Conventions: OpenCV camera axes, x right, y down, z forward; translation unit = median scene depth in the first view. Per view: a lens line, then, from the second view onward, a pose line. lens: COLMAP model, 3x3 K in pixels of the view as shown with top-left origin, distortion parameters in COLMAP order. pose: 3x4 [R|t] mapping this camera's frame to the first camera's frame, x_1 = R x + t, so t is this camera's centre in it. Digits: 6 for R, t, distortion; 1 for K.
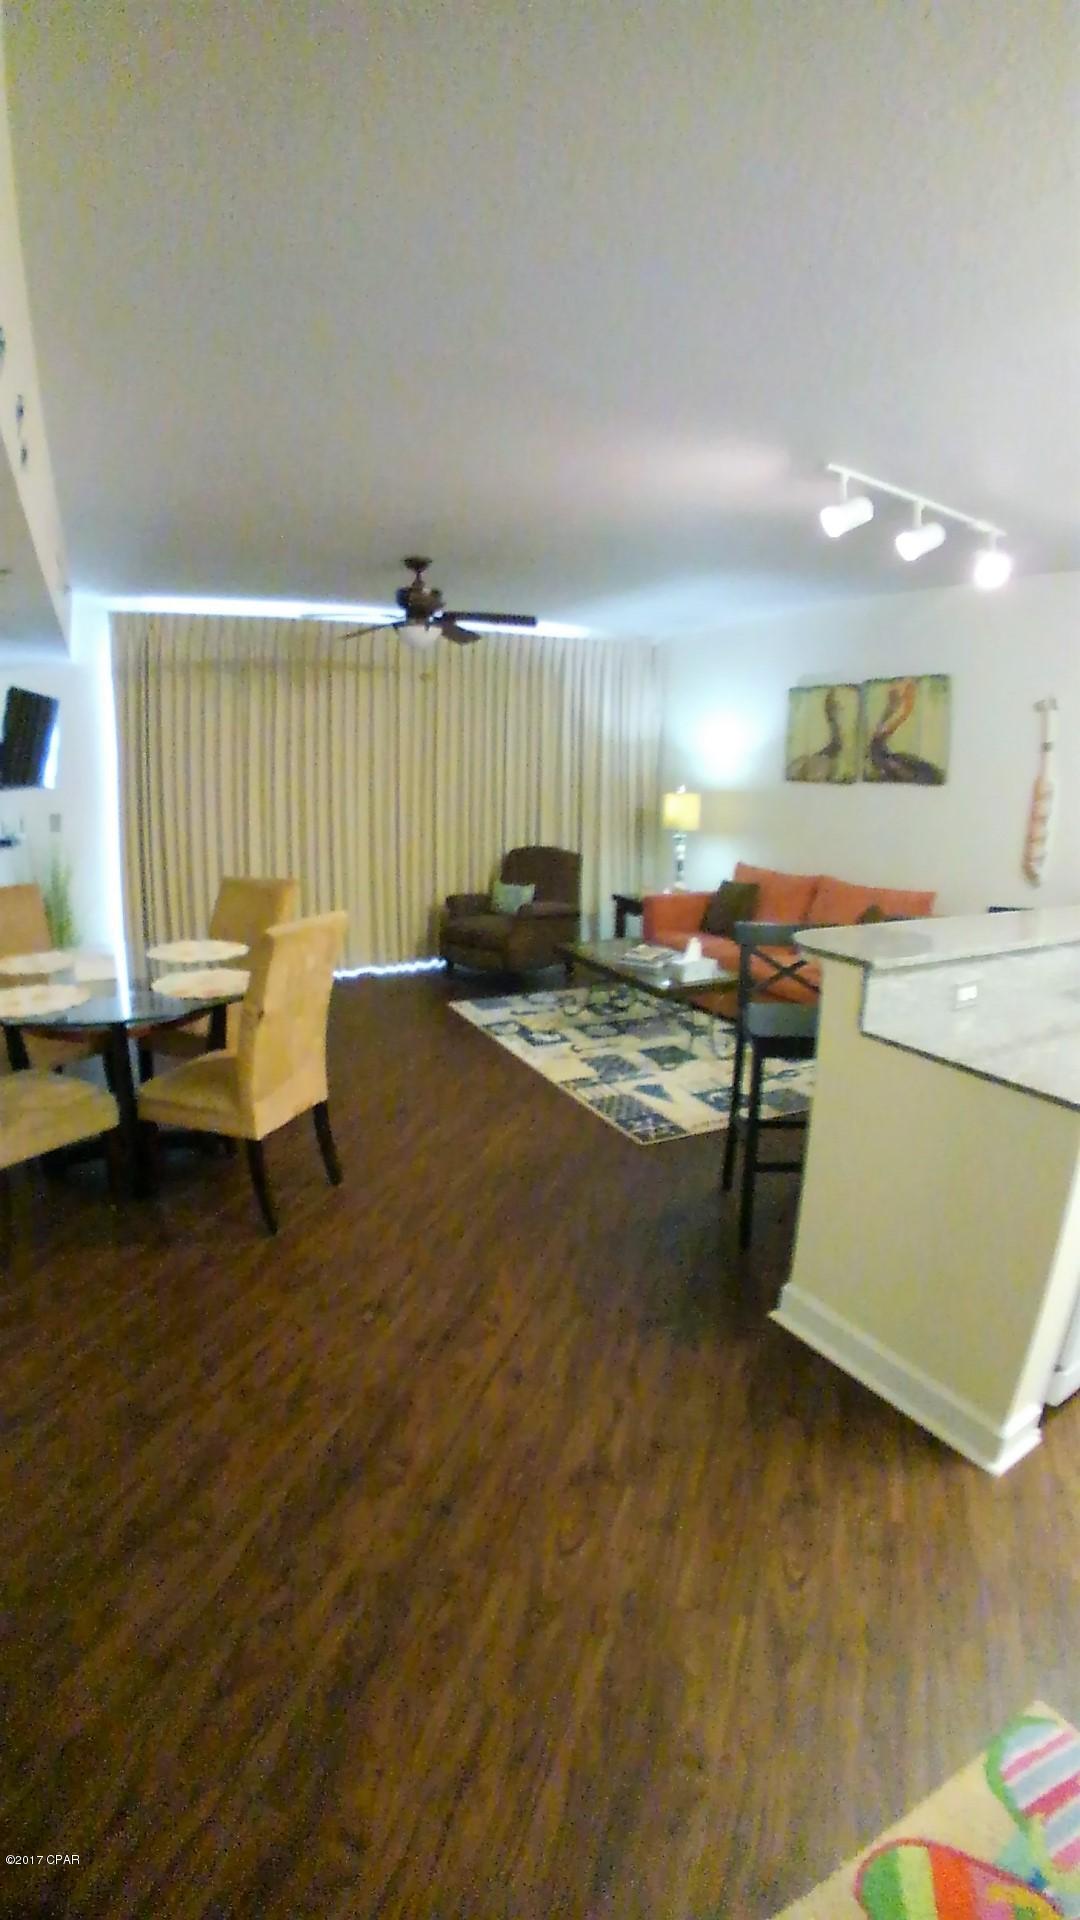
lens RADIAL K [[855.7, 0, 538.2], [0, 855.7, 940.4], [0, 0, 1]] dist [-0.214089, 0.039841]
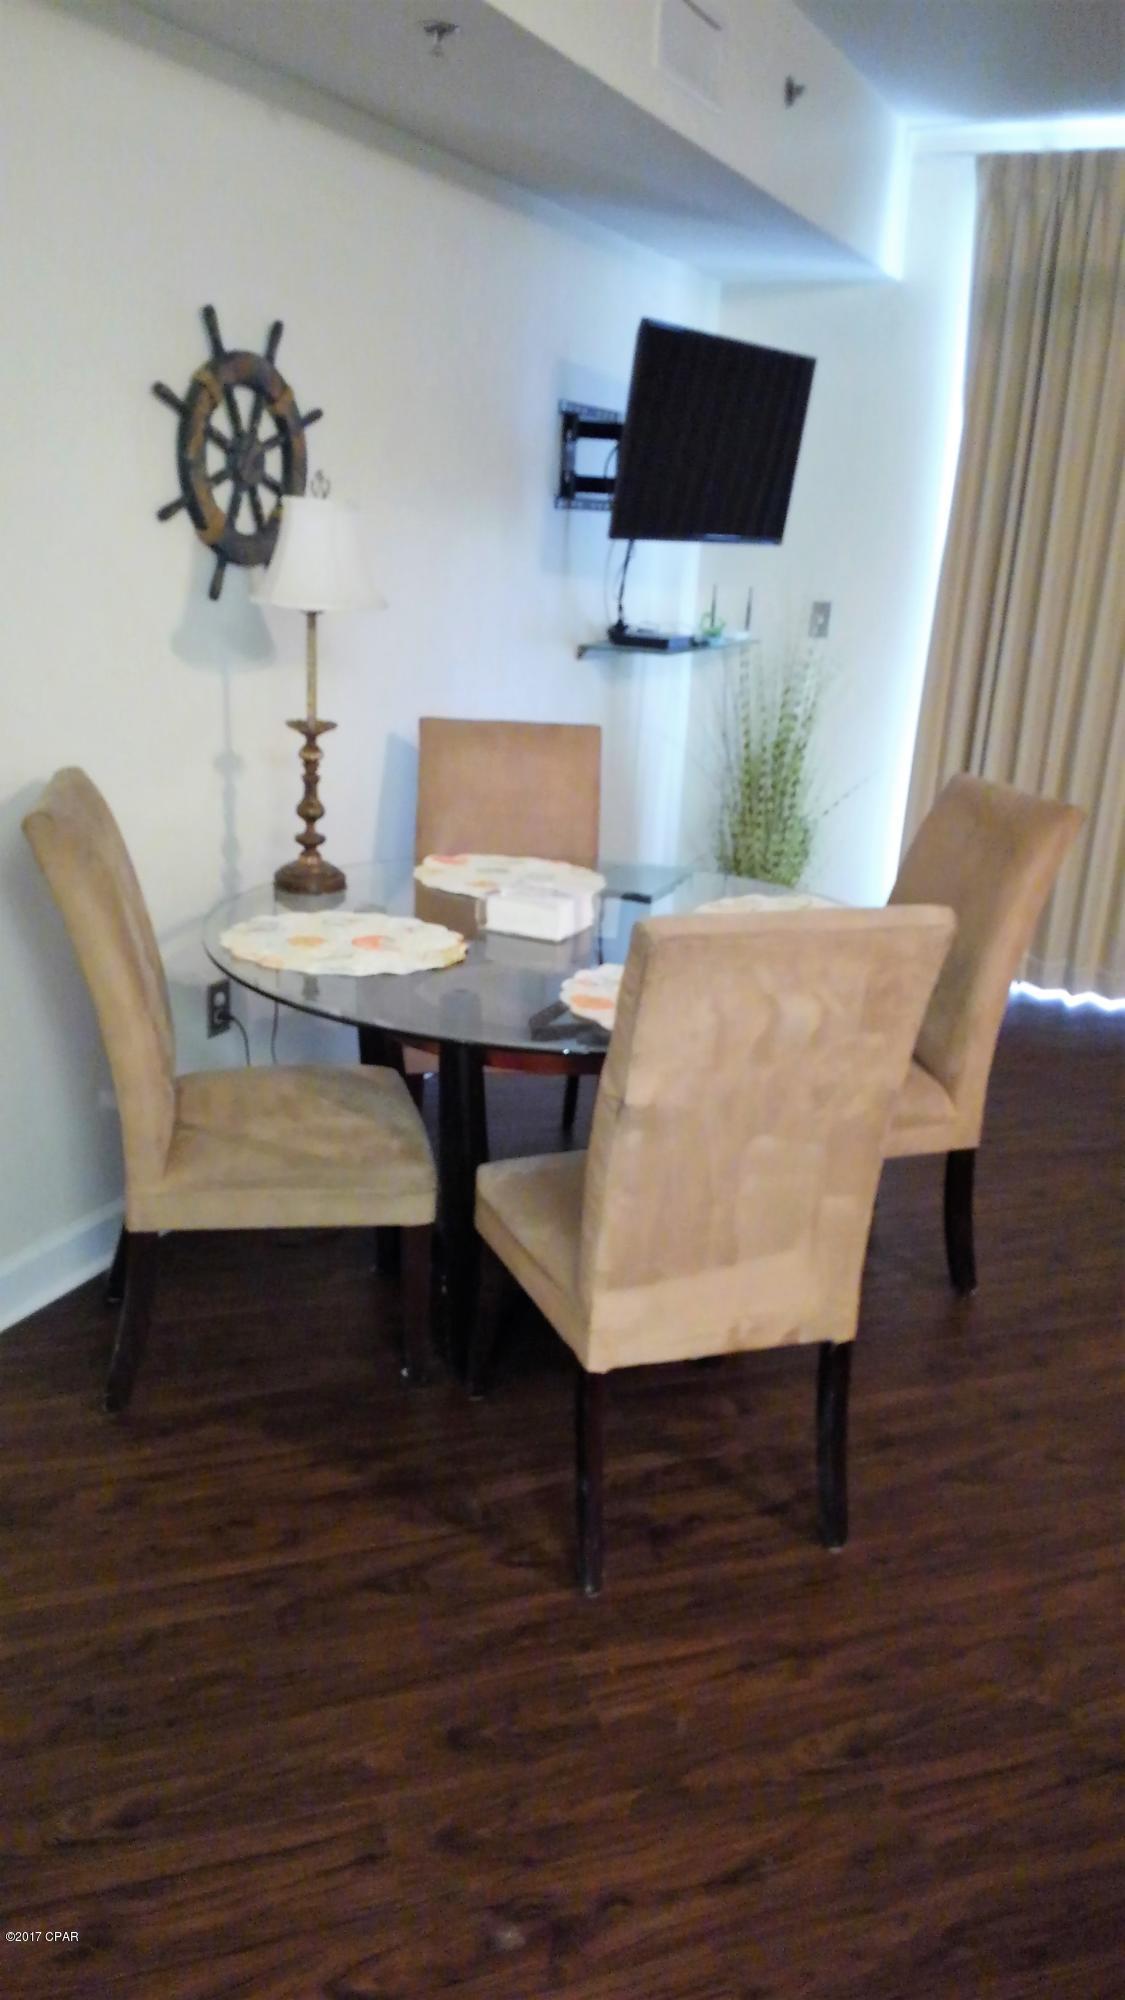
lens RADIAL K [[1491.2, 0, 562.5], [0, 1491.2, 1000.0], [0, 0, 1]] dist [0.109974, -0.178602]
pose [[0.602712, 0.249614, -0.757912, 0.109387], [-0.183317, 0.967723, 0.172935, -0.045773], [0.776616, 0.034708, 0.629017, 0.244998]]
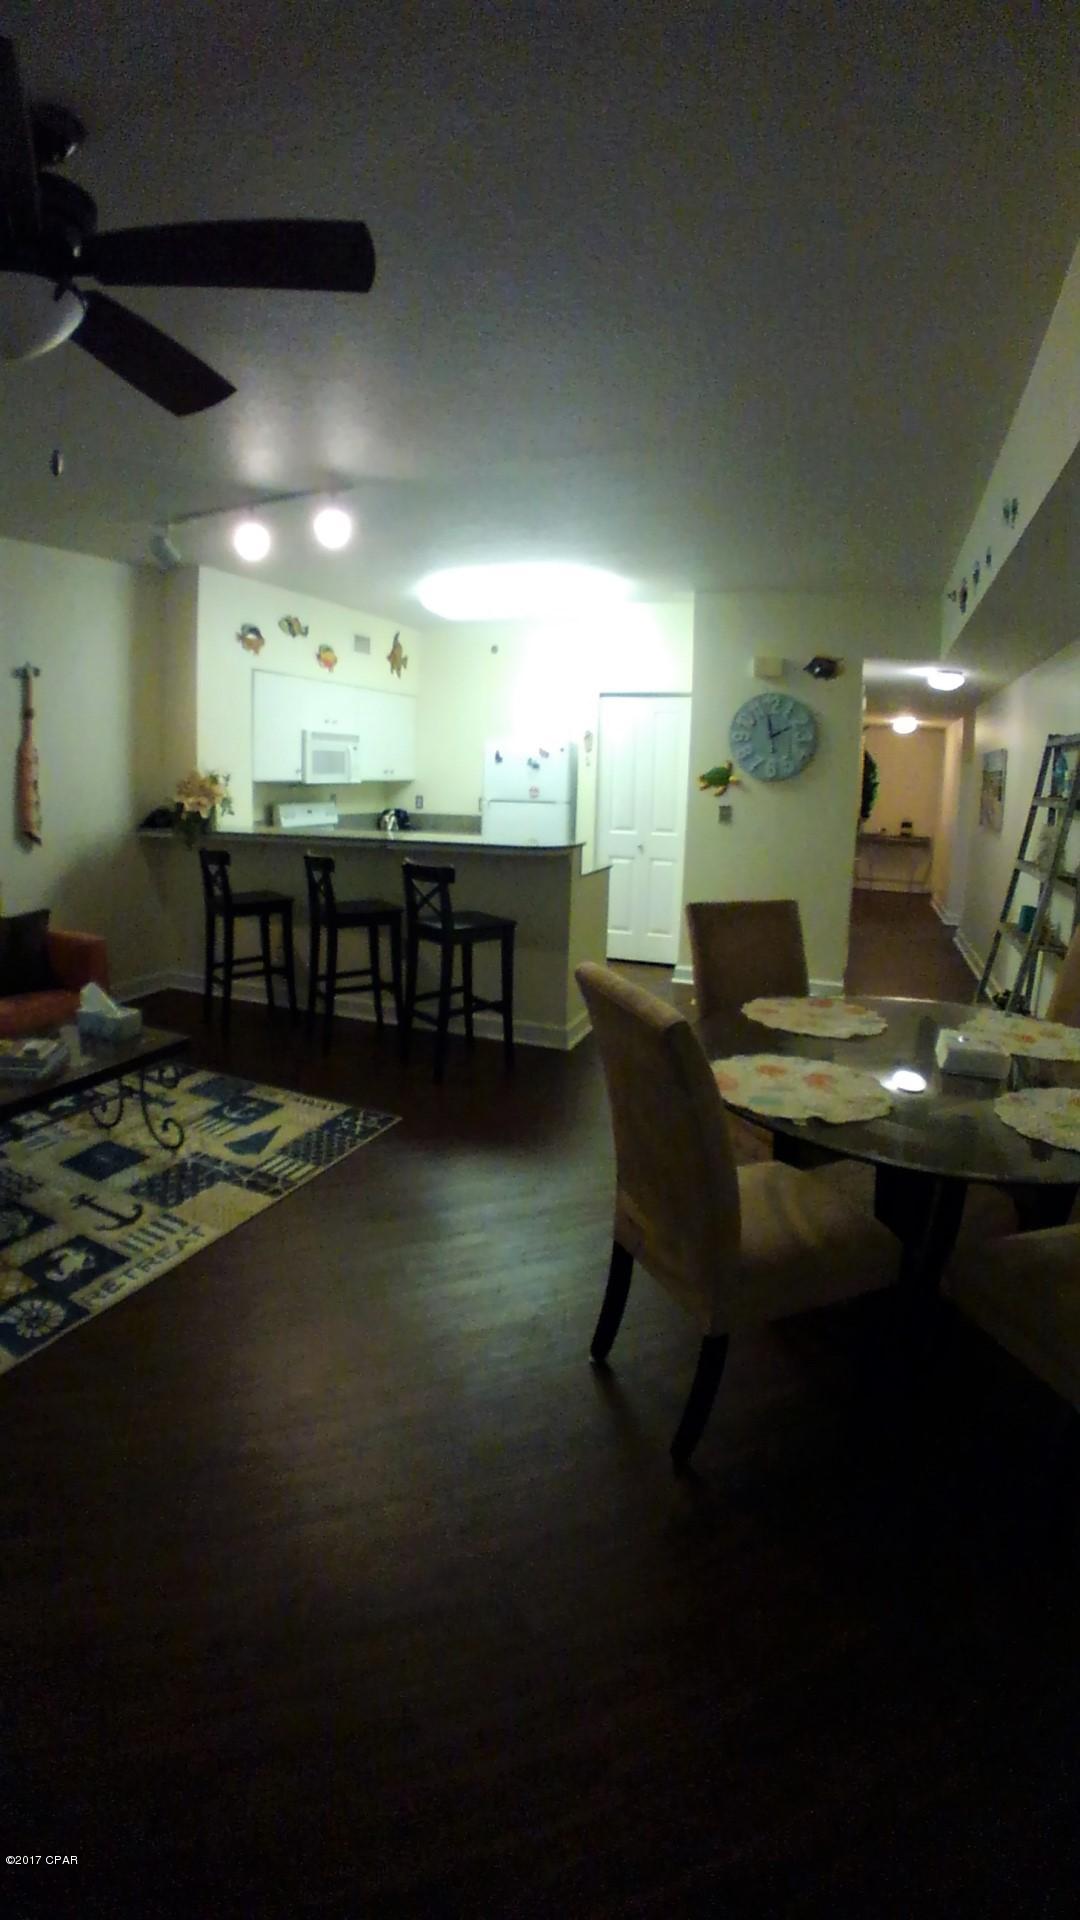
lens RADIAL K [[855.7, 0, 538.2], [0, 855.7, 940.4], [0, 0, 1]] dist [-0.214089, 0.039841]
pose [[-0.667003, -0.176349, 0.723884, -0.452530], [0.106335, 0.939107, 0.326759, -0.180221], [-0.737428, 0.294924, -0.607635, 0.950927]]
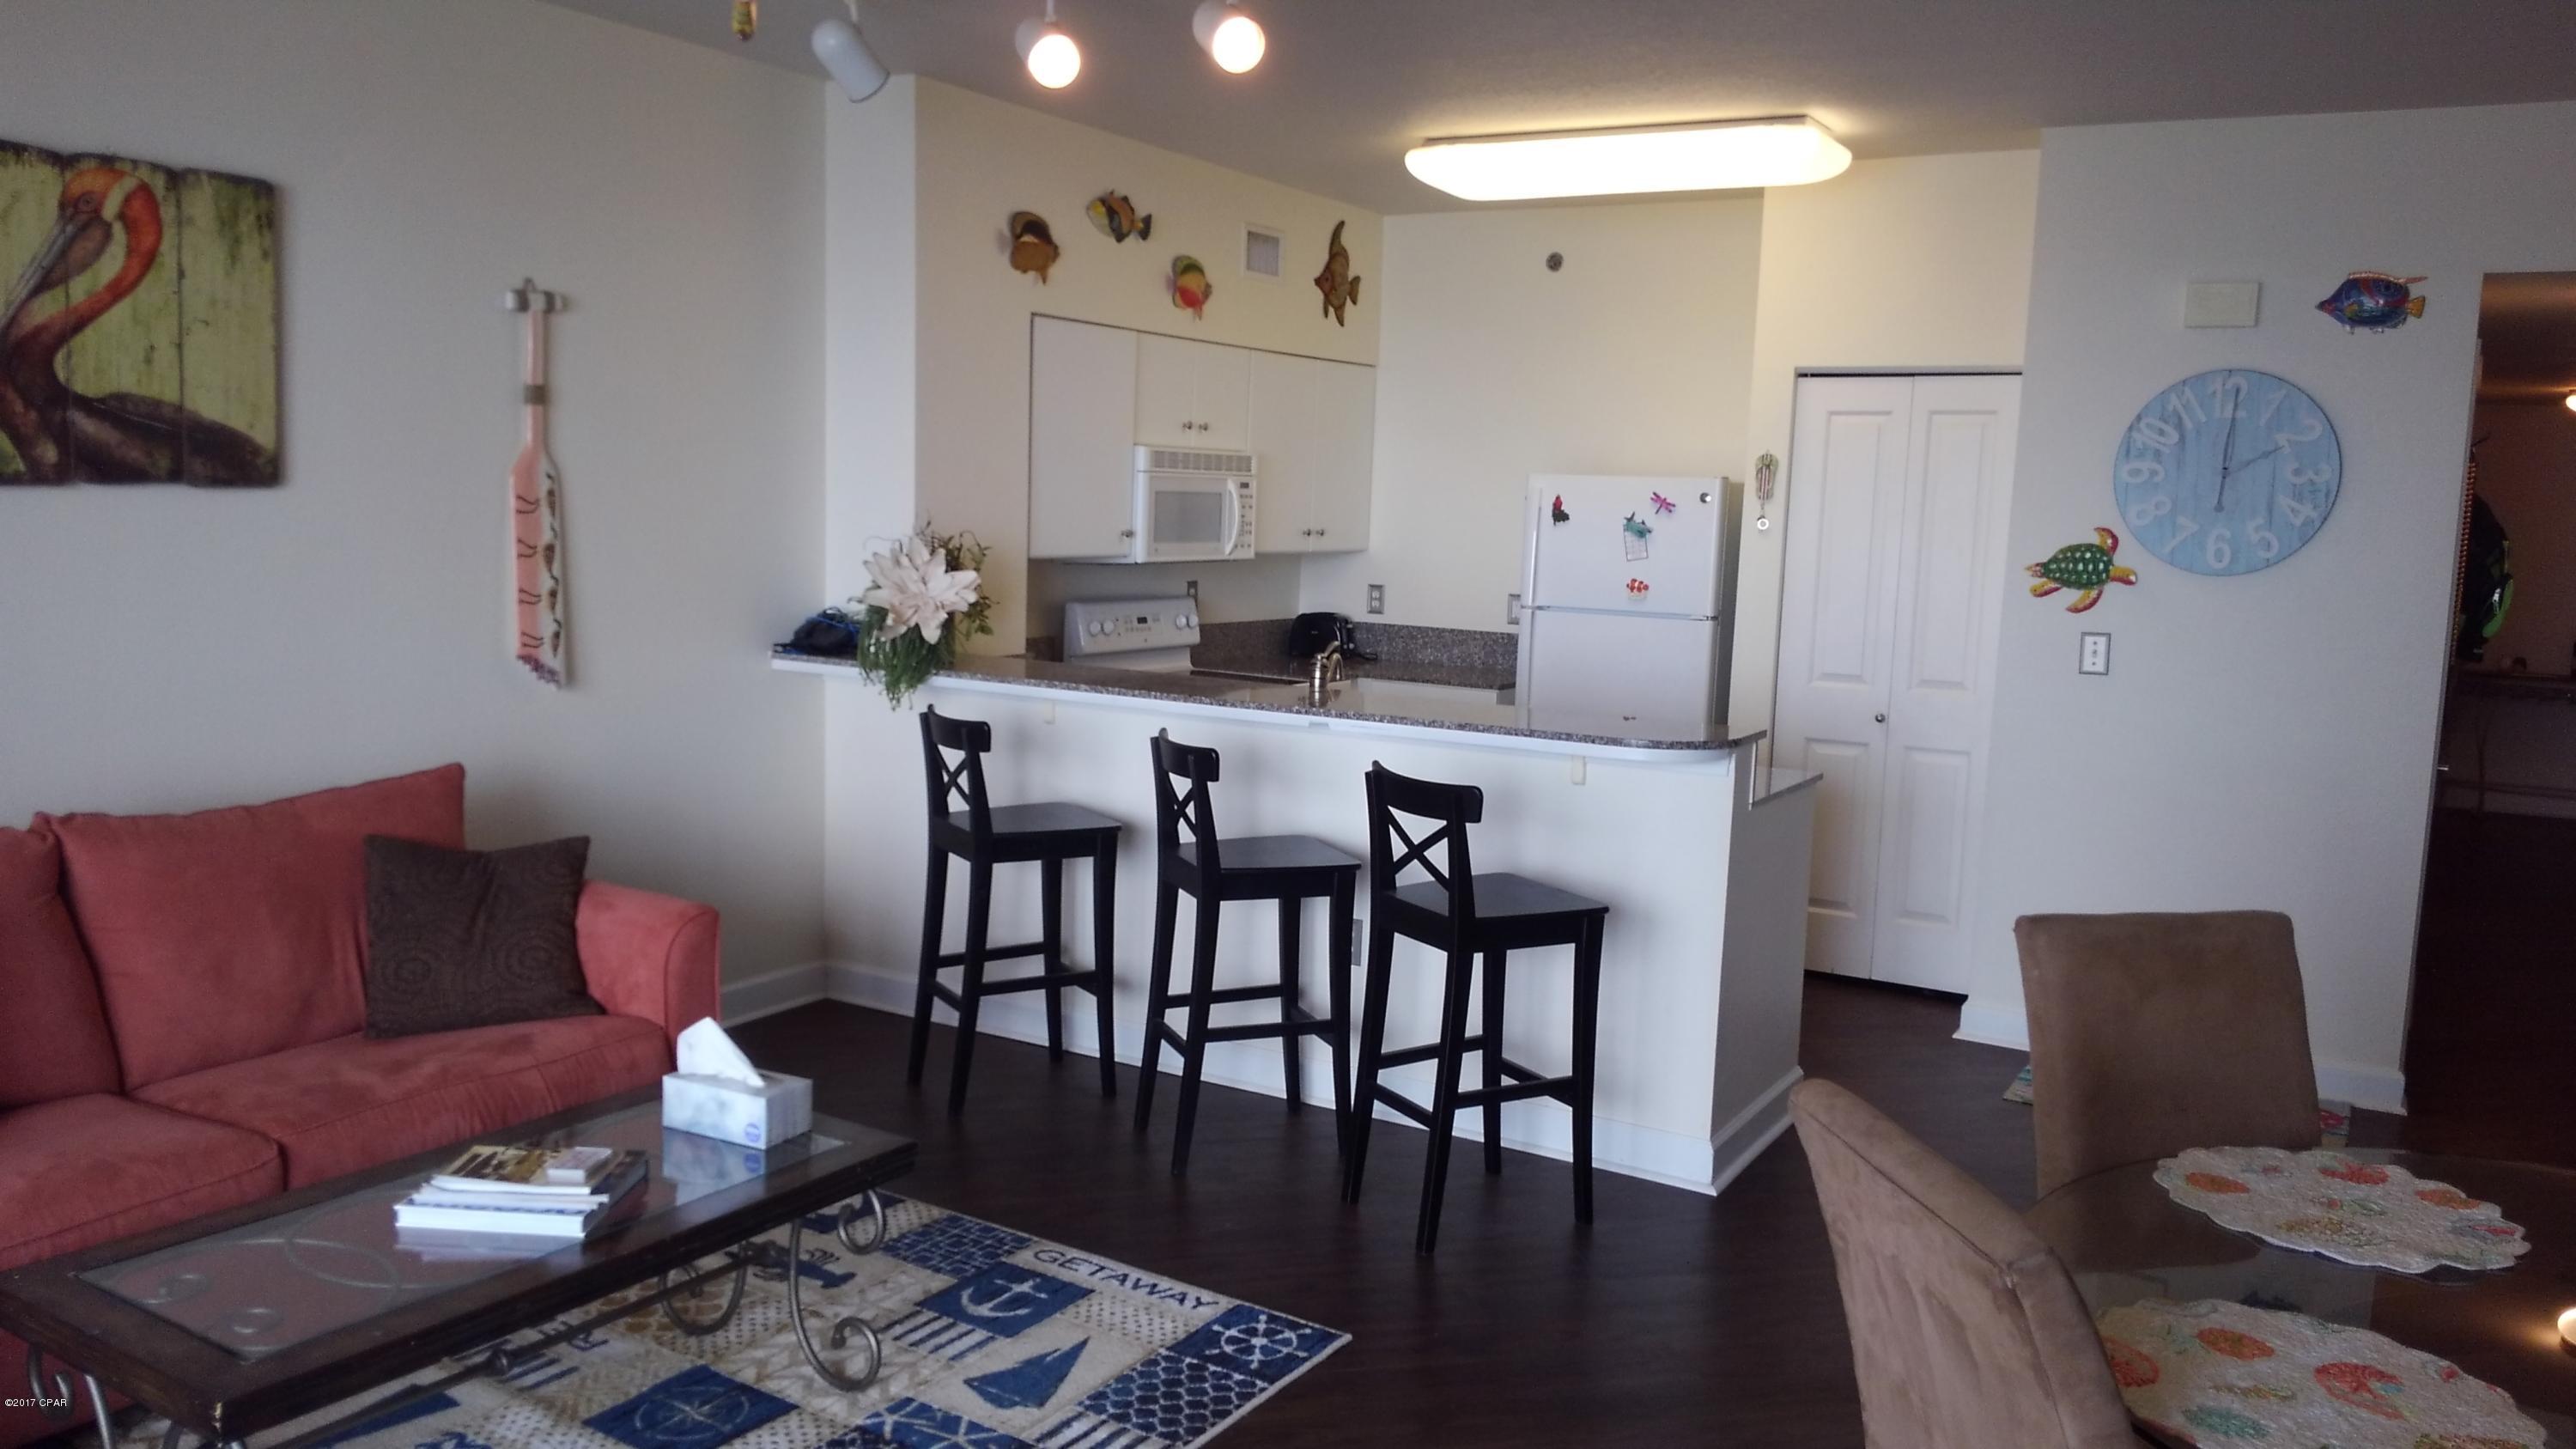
lens RADIAL K [[1939.8, 0, 1299.7], [0, 1939.8, 726.9], [0, 0, 1]] dist [0.115128, -0.174478]
pose [[-0.539293, -0.140286, 0.830351, -0.470198], [0.117739, 0.963781, 0.239298, -0.226058], [-0.833847, 0.226816, -0.503244, 0.989268]]
